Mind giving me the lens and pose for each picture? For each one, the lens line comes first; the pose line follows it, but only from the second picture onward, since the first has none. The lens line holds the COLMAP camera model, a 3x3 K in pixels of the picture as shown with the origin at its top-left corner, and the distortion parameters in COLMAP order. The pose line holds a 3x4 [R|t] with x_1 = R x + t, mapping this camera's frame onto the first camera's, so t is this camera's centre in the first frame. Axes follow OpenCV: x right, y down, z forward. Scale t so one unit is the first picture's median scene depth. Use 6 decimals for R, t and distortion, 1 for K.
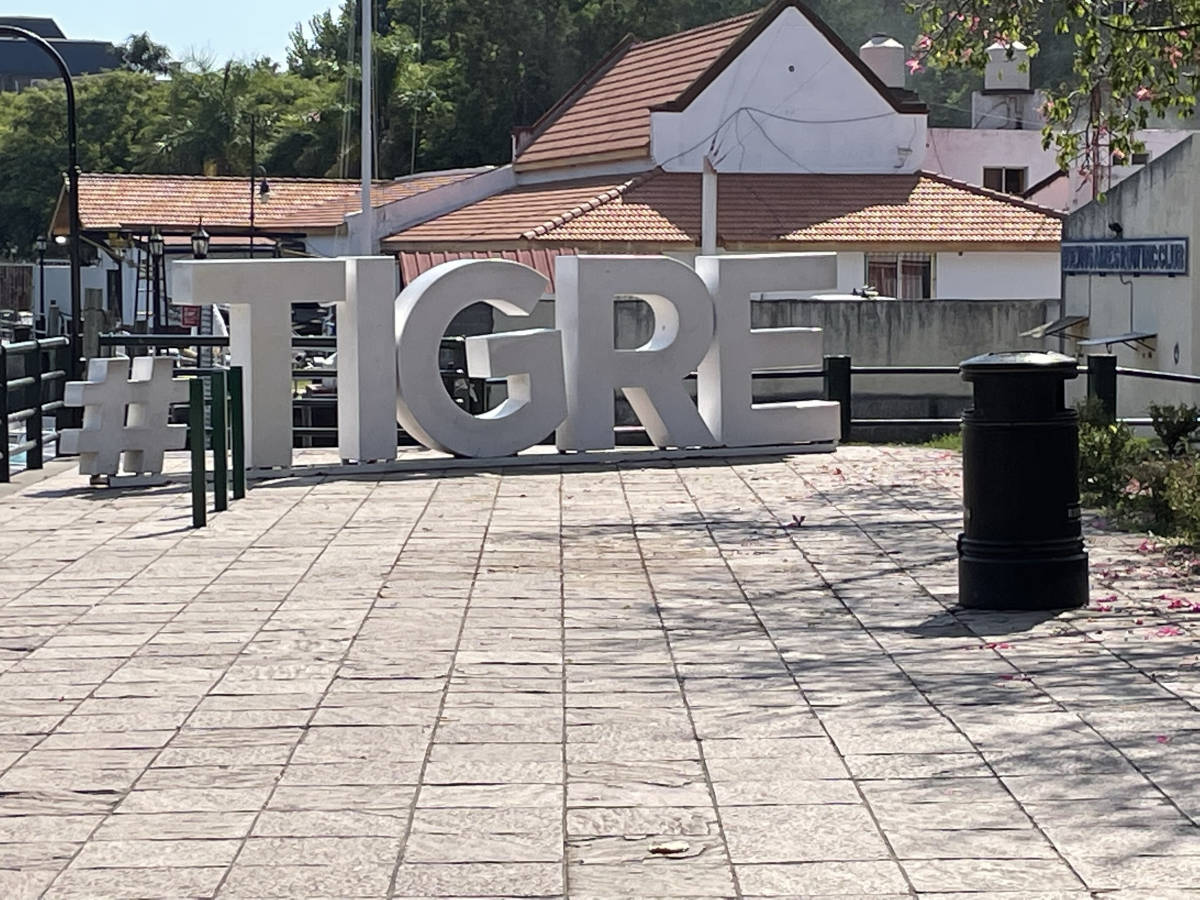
lens RADIAL K [[3279.8, 0, 600.0], [0, 3279.8, 450.0], [0, 0, 1]] dist [0.121762, 0.997337]
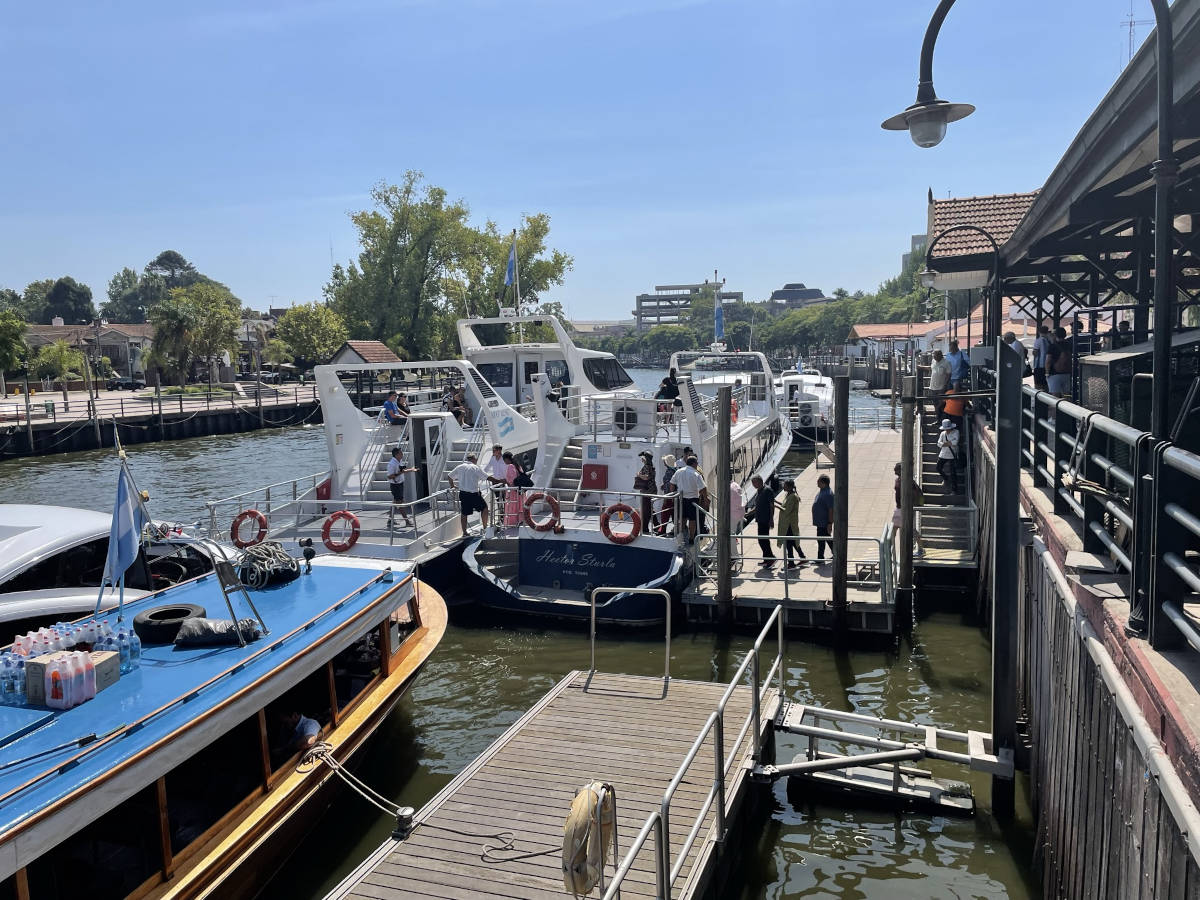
lens RADIAL K [[906.2, 0, 600.0], [0, 906.2, 450.0], [0, 0, 1]] dist [0.141584, 0.000198]
pose [[0.937774, 0.005994, -0.347195, -0.073321], [0.012700, 0.998590, 0.051543, 0.026281], [0.347015, -0.052745, 0.936375, -0.448558]]
